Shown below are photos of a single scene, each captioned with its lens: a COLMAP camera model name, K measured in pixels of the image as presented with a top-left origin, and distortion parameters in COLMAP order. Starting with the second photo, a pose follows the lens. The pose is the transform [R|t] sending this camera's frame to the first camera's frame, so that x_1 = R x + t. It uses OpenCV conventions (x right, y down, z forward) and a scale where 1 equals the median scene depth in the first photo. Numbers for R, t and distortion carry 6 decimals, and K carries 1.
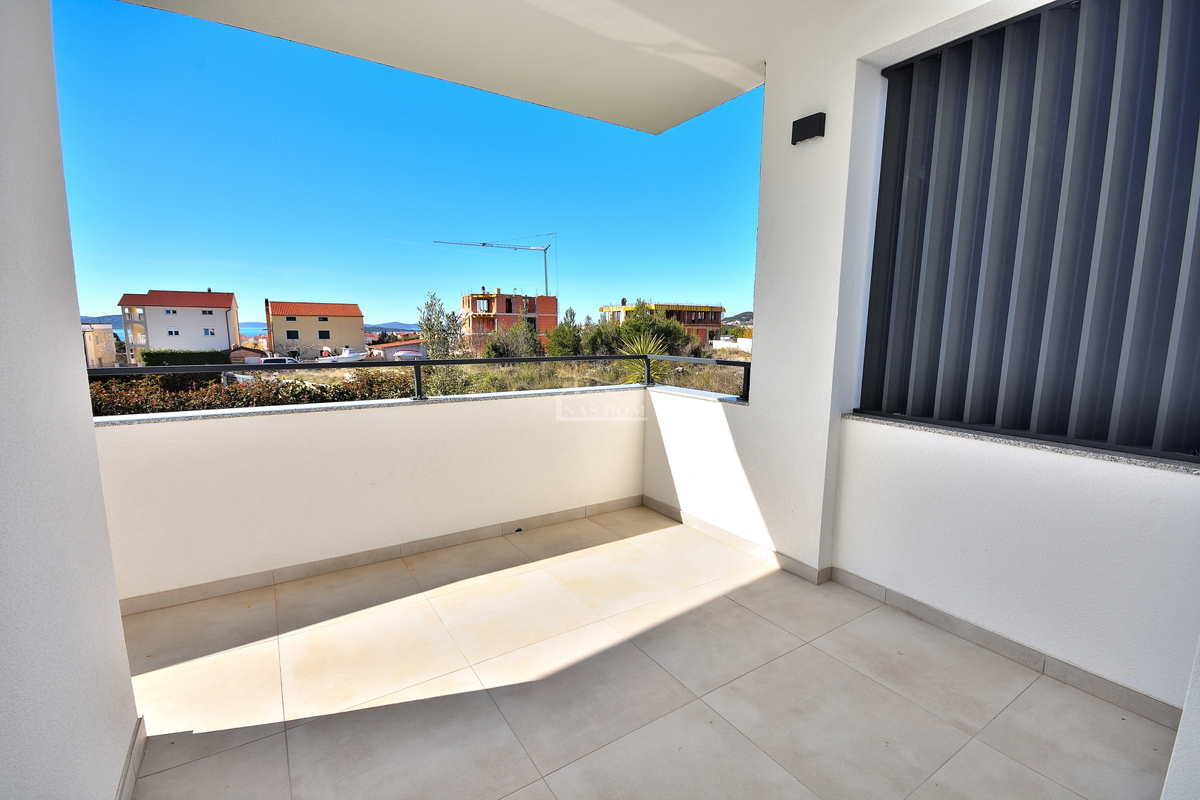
lens RADIAL K [[524.5, 0, 603.7], [0, 524.5, 402.7], [0, 0, 1]] dist [0.017827, -0.015531]
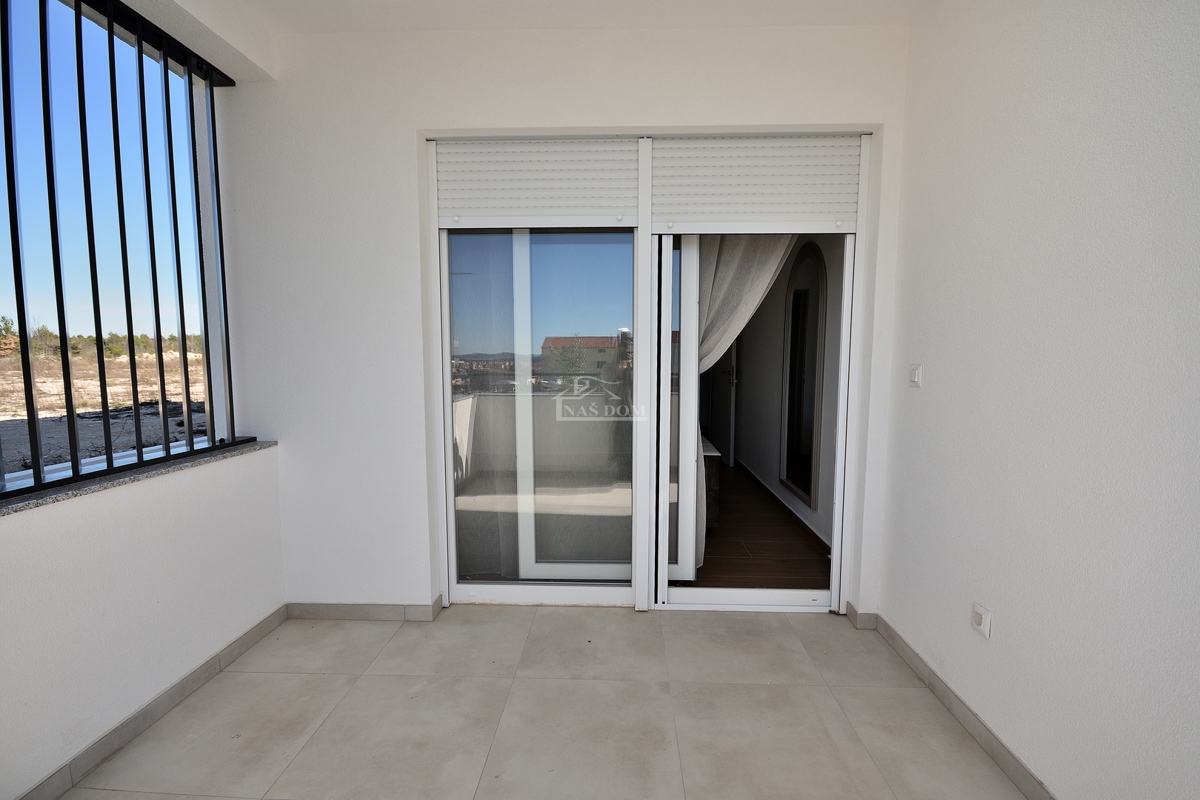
lens RADIAL K [[547.8, 0, 600.9], [0, 547.8, 406.2], [0, 0, 1]] dist [-0.000754, -0.000430]
pose [[-0.811613, -0.068427, 0.580174, -0.456925], [0.071502, 0.974014, 0.214903, -0.219941], [-0.579803, 0.215902, -0.785630, 1.507272]]
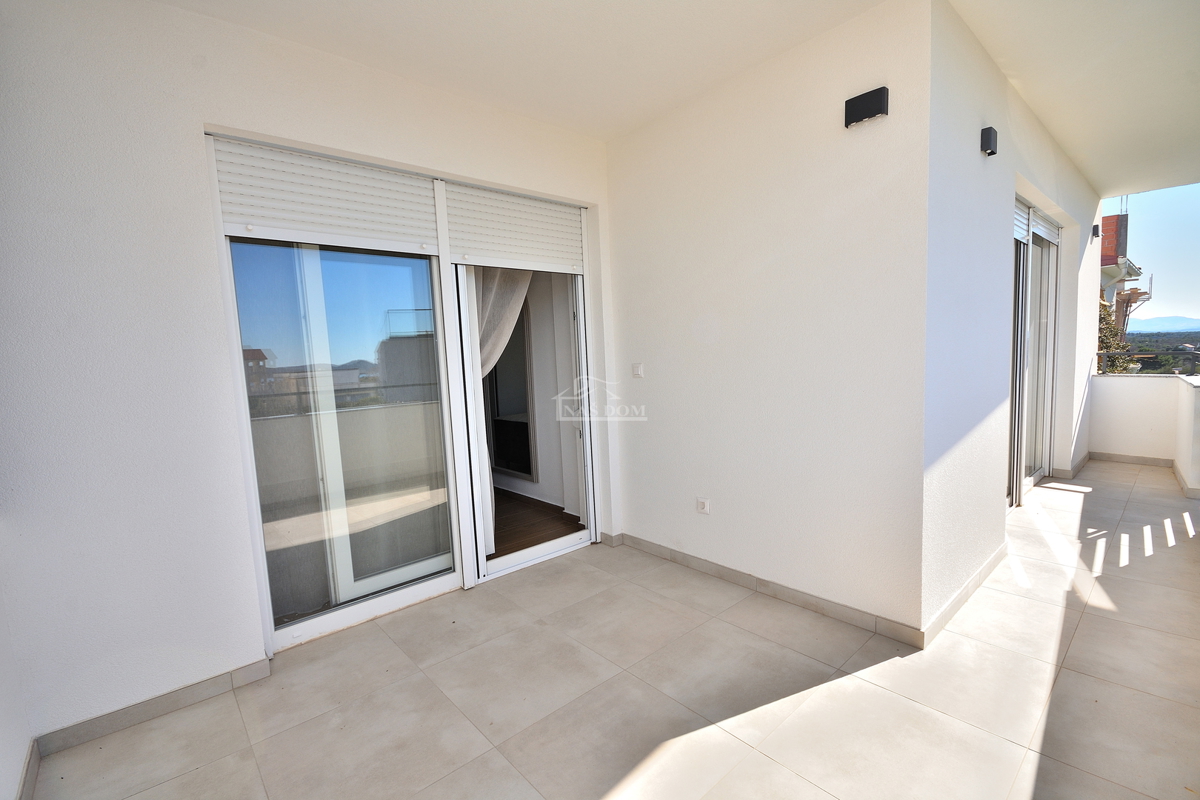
lens RADIAL K [[528.7, 0, 601.6], [0, 528.7, 405.4], [0, 0, 1]] dist [0.015088, -0.014843]
pose [[-0.989510, 0.045954, -0.136958, 0.098393], [0.013656, 0.973565, 0.228004, -0.282484], [0.143815, 0.223742, -0.963980, 1.942144]]
